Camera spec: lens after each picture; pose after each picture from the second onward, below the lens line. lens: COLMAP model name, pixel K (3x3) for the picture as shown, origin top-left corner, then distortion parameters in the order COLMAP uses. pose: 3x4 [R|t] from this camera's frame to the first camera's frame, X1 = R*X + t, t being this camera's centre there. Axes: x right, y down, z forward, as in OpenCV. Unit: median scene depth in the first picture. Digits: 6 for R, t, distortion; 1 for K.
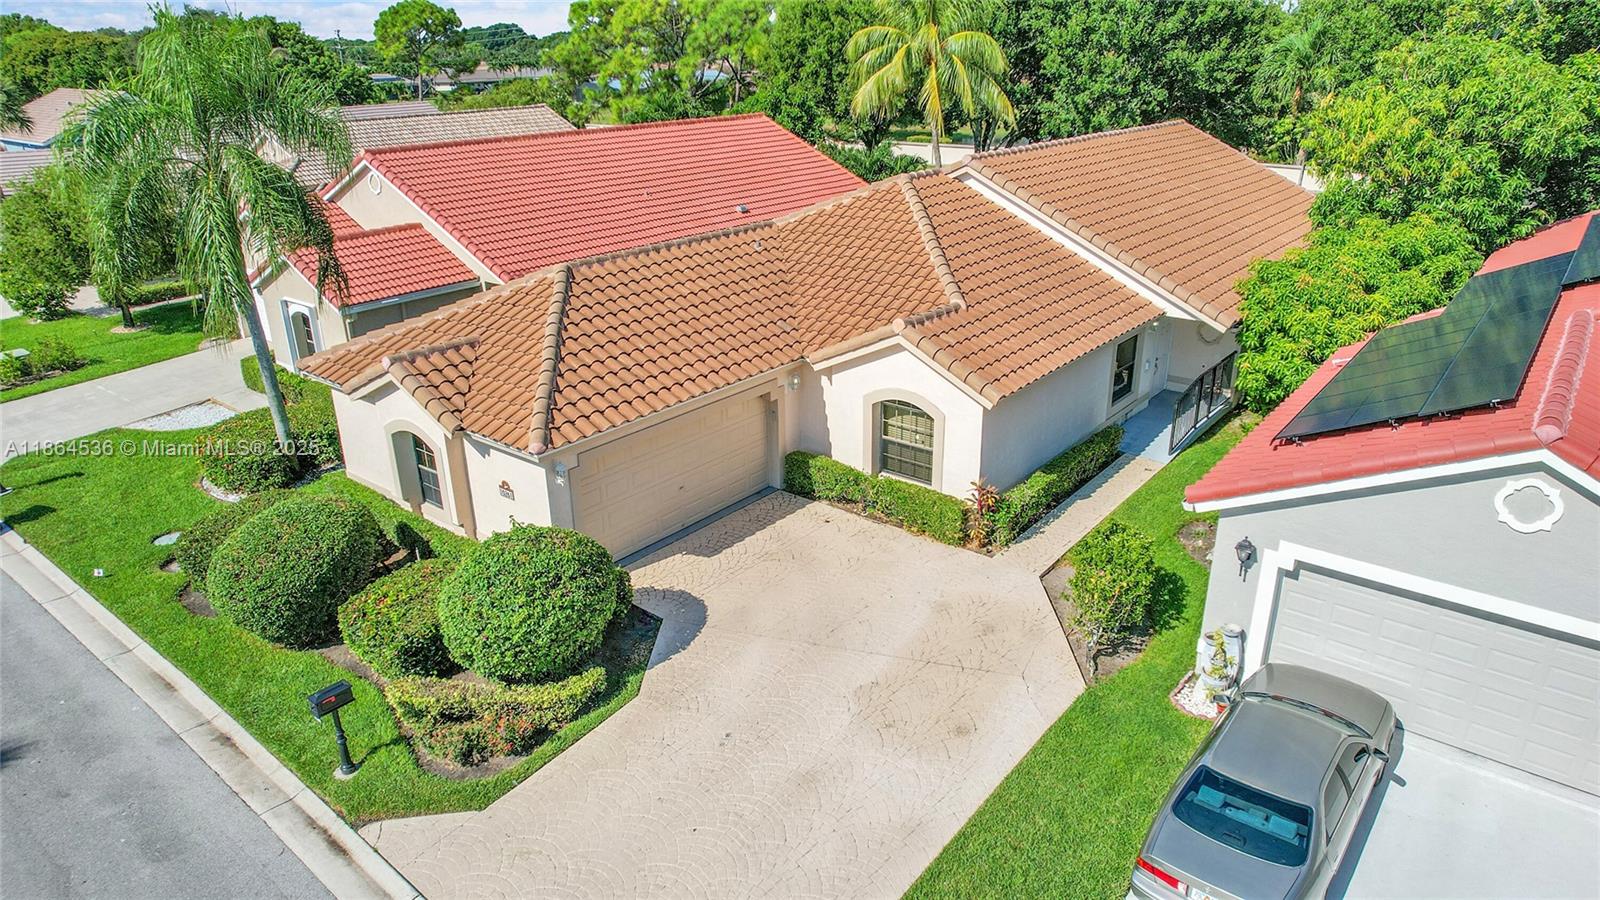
lens RADIAL K [[1013.7, 0, 807.0], [0, 1013.7, 450.5], [0, 0, 1]] dist [-0.075785, 0.069854]
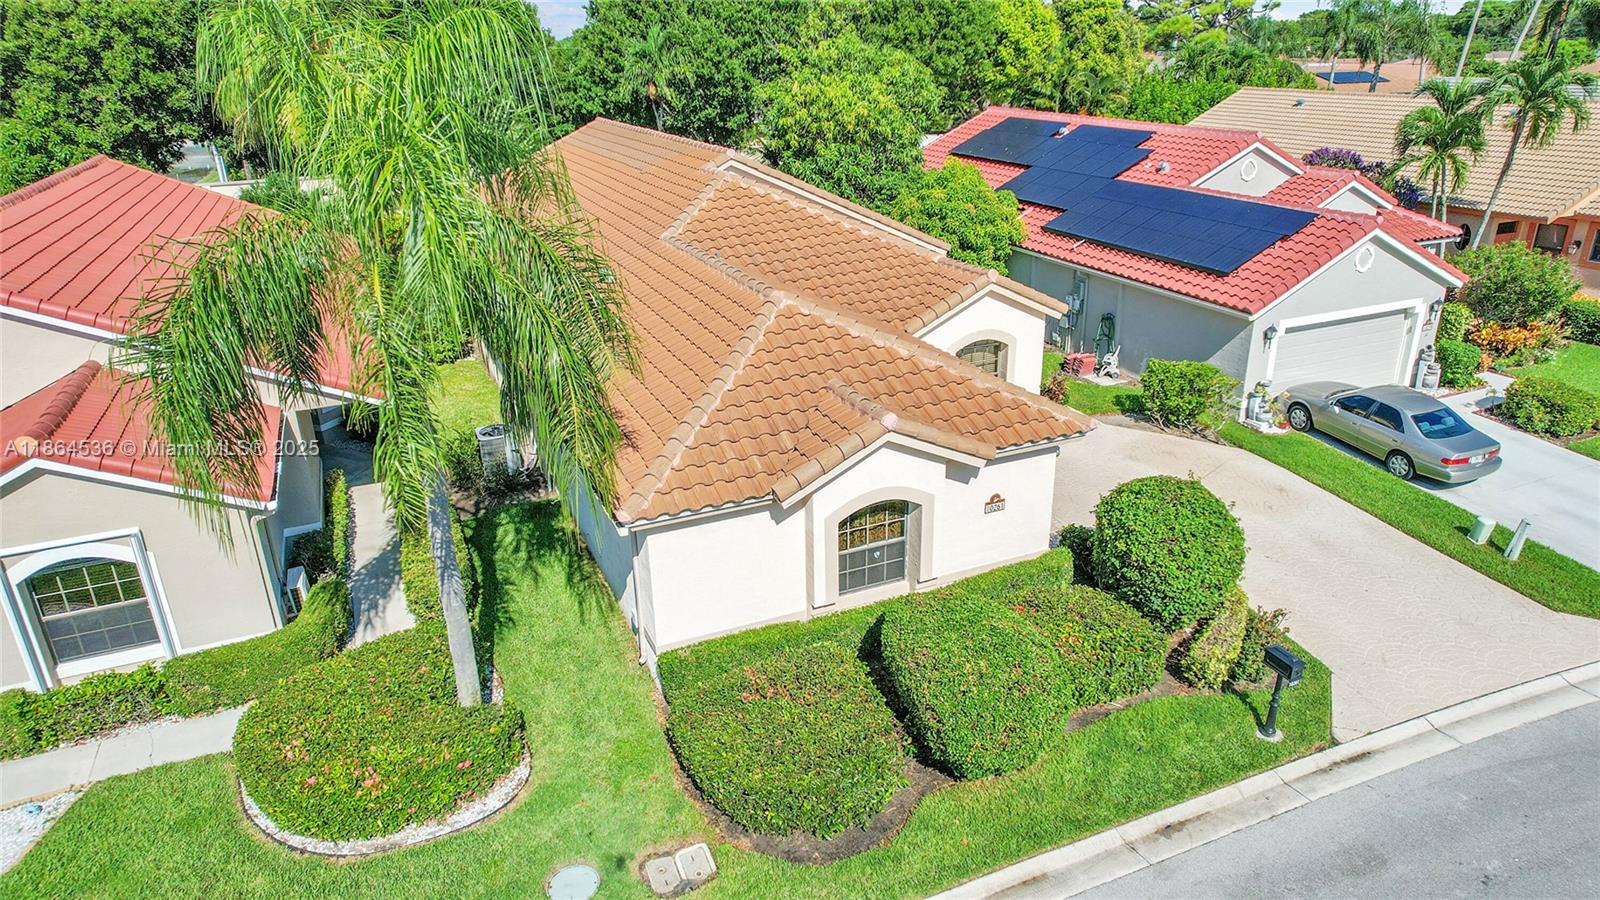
lens RADIAL K [[1013.7, 0, 807.0], [0, 1013.7, 450.5], [0, 0, 1]] dist [-0.075785, 0.069854]
pose [[0.468544, -0.330552, 0.819269, -1.040105], [0.342188, 0.922876, 0.176655, -0.214087], [-0.814478, 0.197573, 0.545519, 0.557573]]
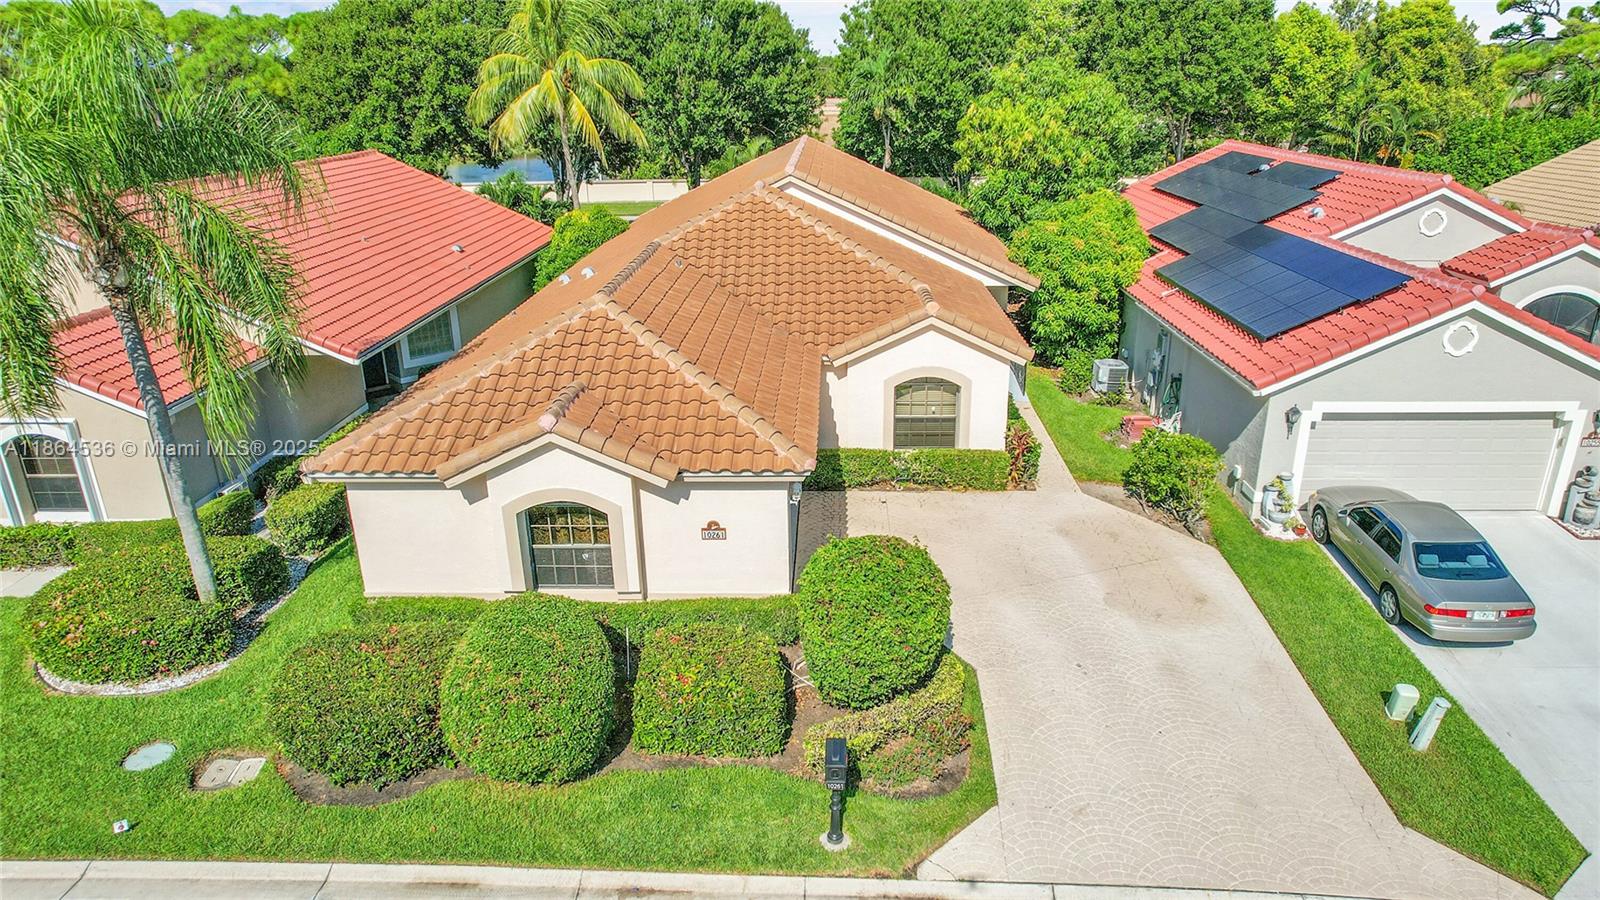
lens RADIAL K [[1013.7, 0, 807.0], [0, 1013.7, 450.5], [0, 0, 1]] dist [-0.075785, 0.069854]
pose [[0.800778, -0.207098, 0.562019, -0.663917], [0.226716, 0.973309, 0.035624, -0.041134], [-0.554396, 0.098892, 0.826357, 0.170006]]
